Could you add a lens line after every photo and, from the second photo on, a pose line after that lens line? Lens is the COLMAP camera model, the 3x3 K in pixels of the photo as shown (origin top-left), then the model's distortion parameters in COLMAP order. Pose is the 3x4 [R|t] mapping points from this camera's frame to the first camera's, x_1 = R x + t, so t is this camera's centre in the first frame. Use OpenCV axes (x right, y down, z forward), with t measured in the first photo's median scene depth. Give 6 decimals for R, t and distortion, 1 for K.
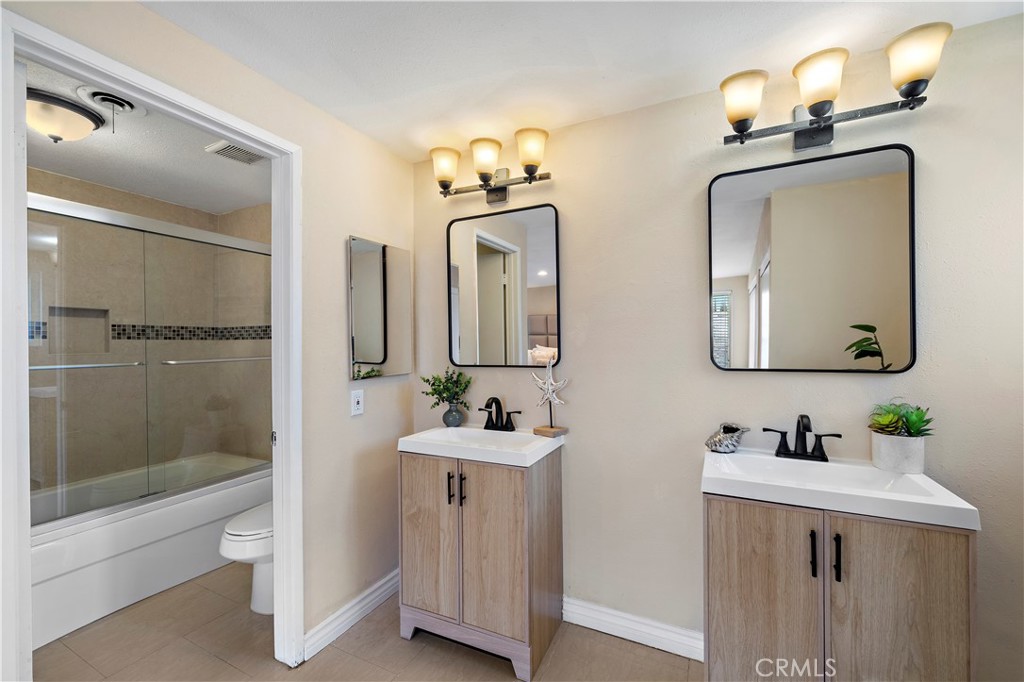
lens RADIAL K [[410.0, 0, 511.5], [0, 410.0, 348.2], [0, 0, 1]] dist [-0.000193, 0.000672]
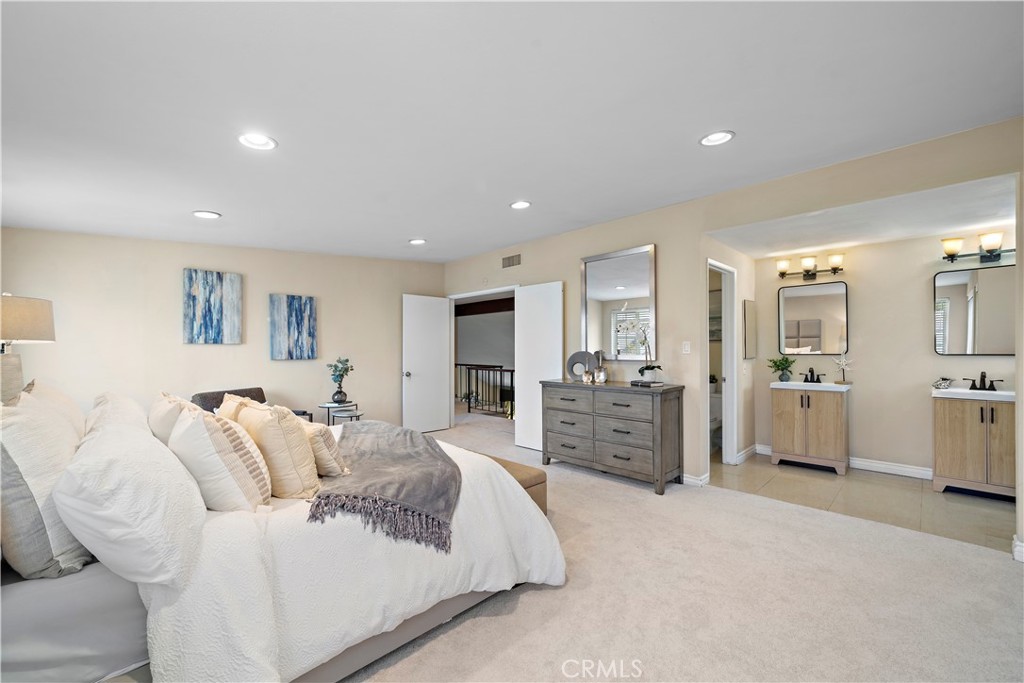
lens RADIAL K [[410.0, 0, 511.5], [0, 410.0, 348.7], [0, 0, 1]] dist [-0.000193, 0.000672]
pose [[0.947400, 0.002443, -0.320043, -1.067159], [-0.002694, 0.999996, -0.000340, 0.024192], [0.320041, 0.001185, 0.947403, -2.015007]]
